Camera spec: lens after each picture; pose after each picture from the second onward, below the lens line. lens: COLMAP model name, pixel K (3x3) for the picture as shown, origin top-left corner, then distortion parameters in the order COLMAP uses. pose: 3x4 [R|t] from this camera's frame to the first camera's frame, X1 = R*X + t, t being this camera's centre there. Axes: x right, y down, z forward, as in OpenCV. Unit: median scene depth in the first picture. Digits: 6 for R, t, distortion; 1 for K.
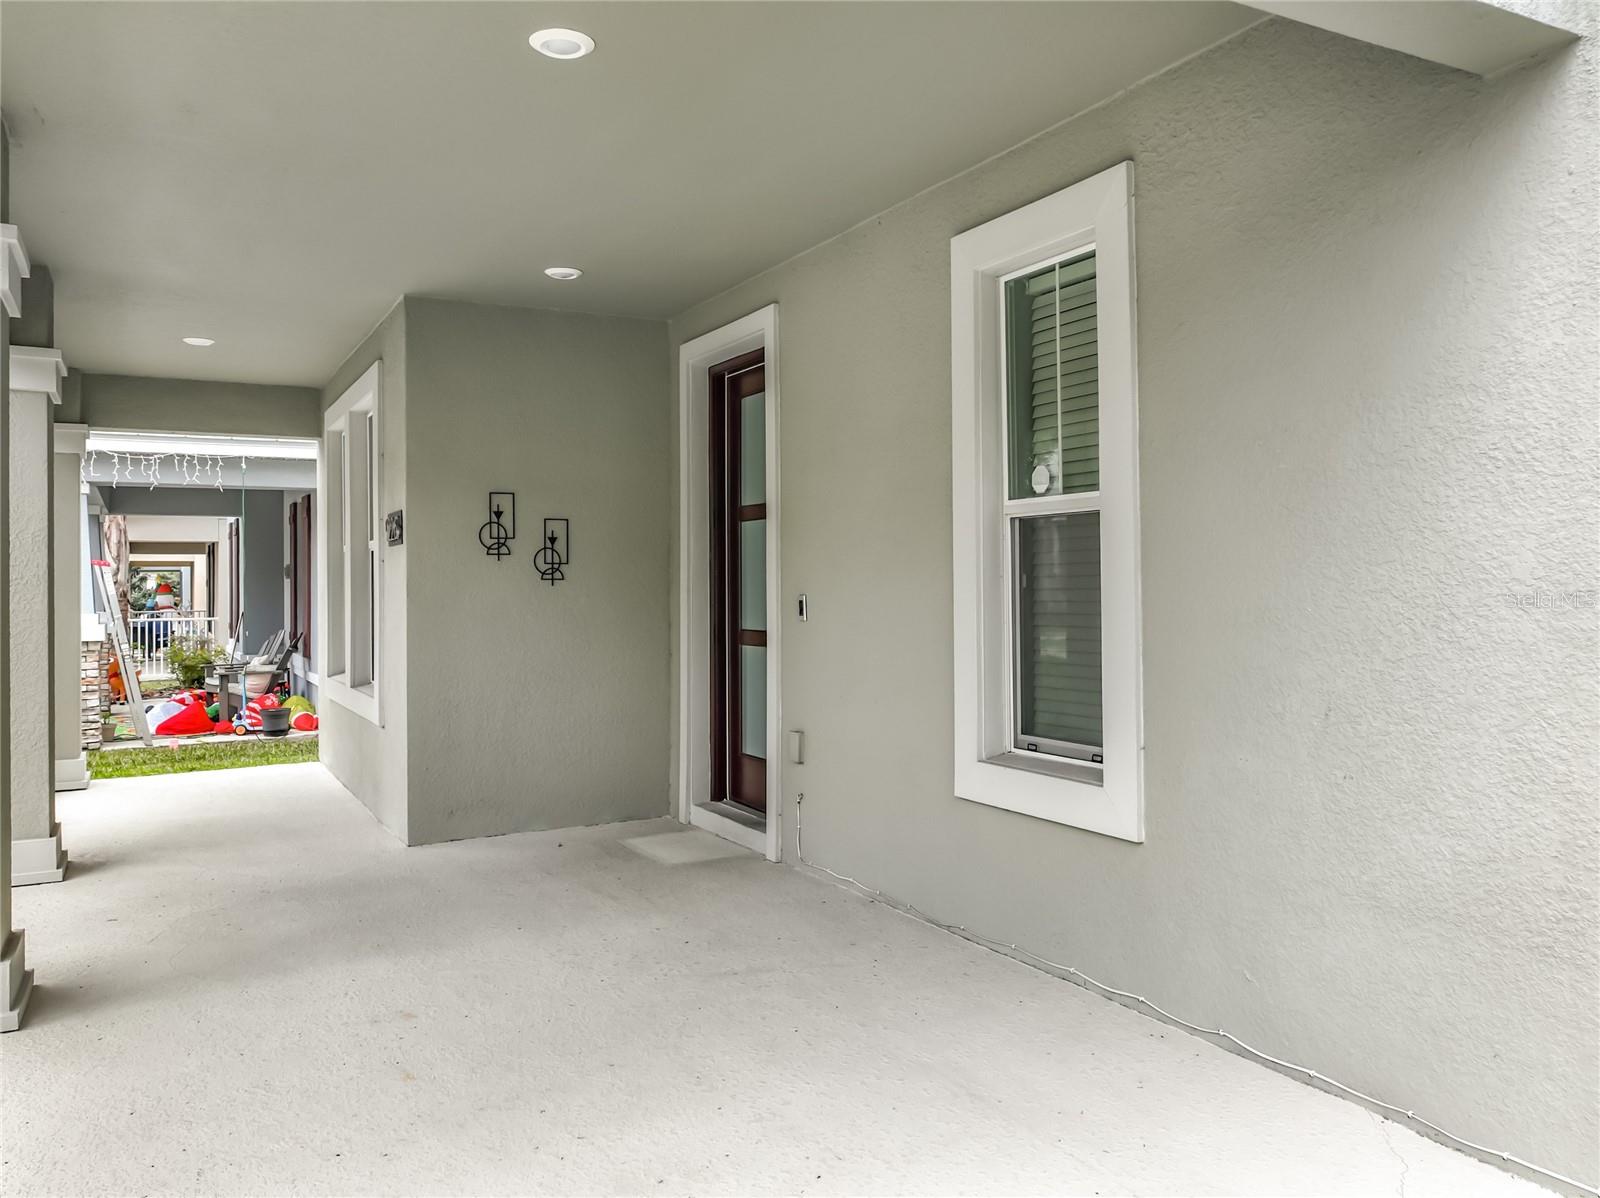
lens RADIAL K [[1131.9, 0, 800.6], [0, 1131.9, 577.1], [0, 0, 1]] dist [-0.017451, 0.026472]
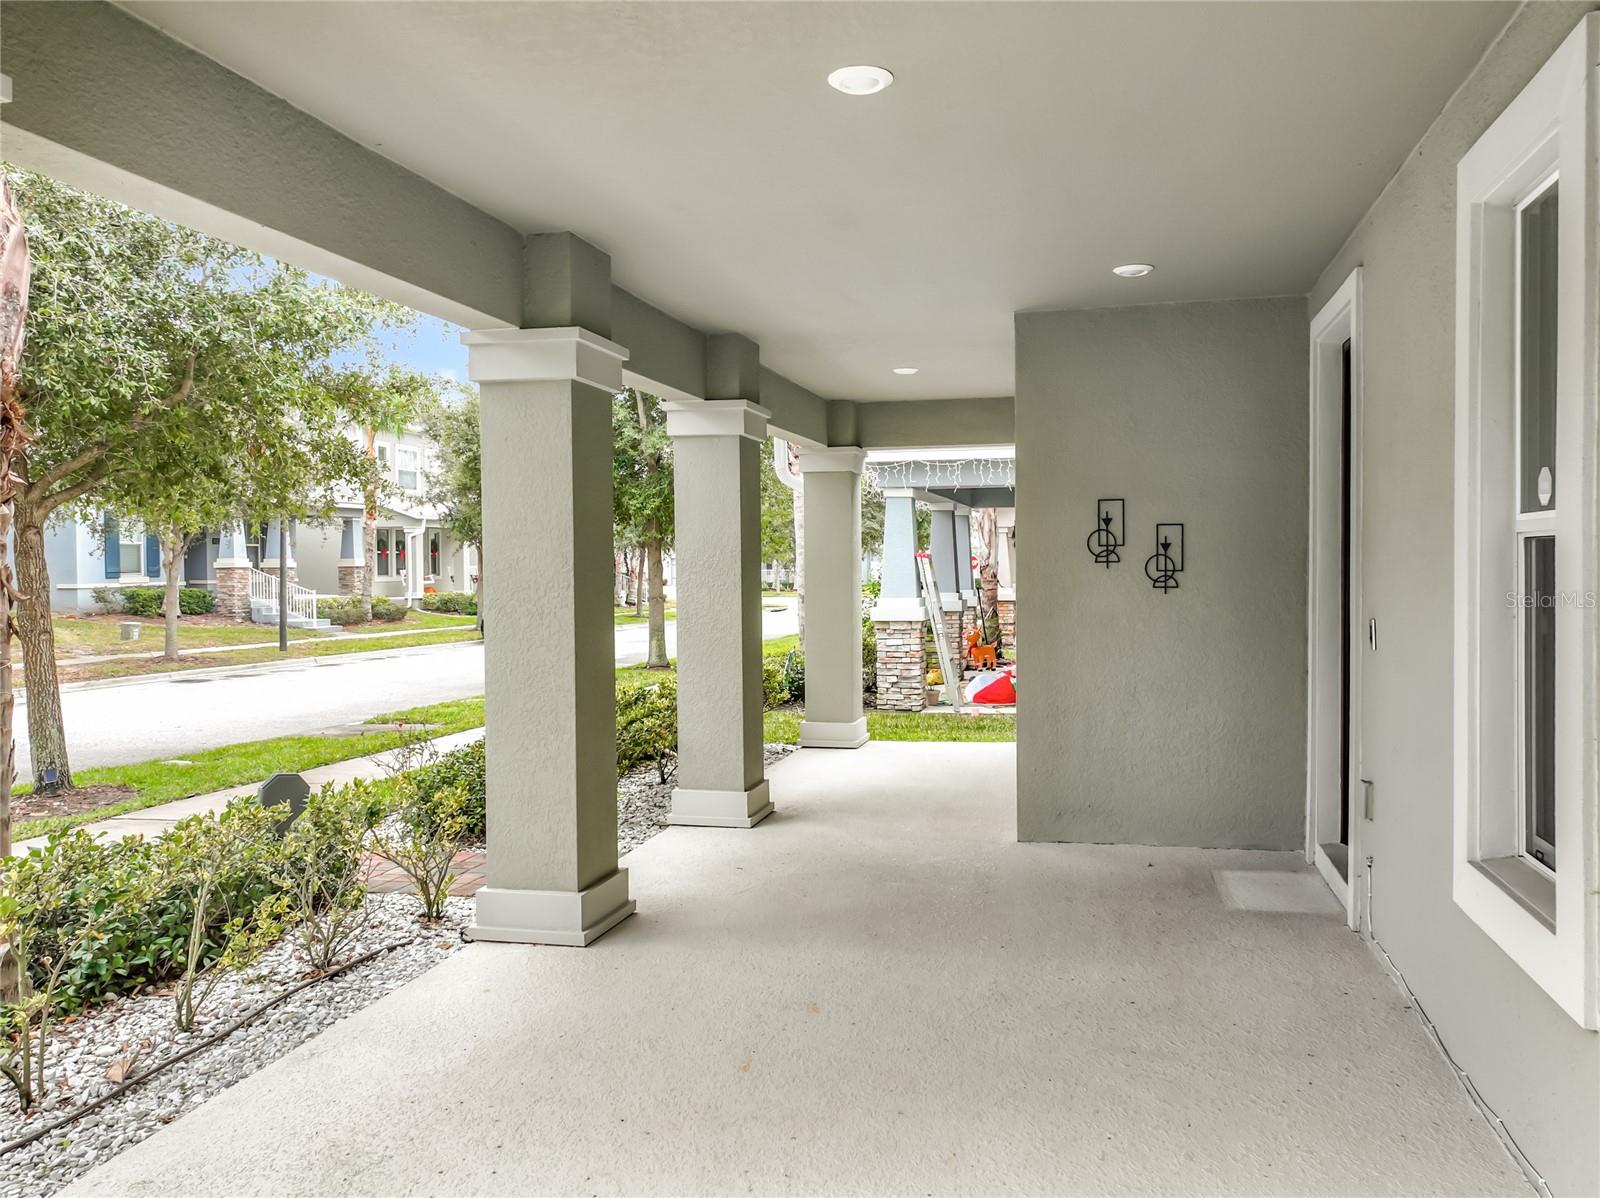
lens RADIAL K [[1116.3, 0, 800.0], [0, 1116.3, 599.0], [0, 0, 1]] dist [-0.009693, 0.024387]
pose [[0.772877, 0.016286, -0.634347, 0.144274], [0.004359, 0.999511, 0.030971, -0.019142], [0.634541, -0.026702, 0.772428, 0.075006]]
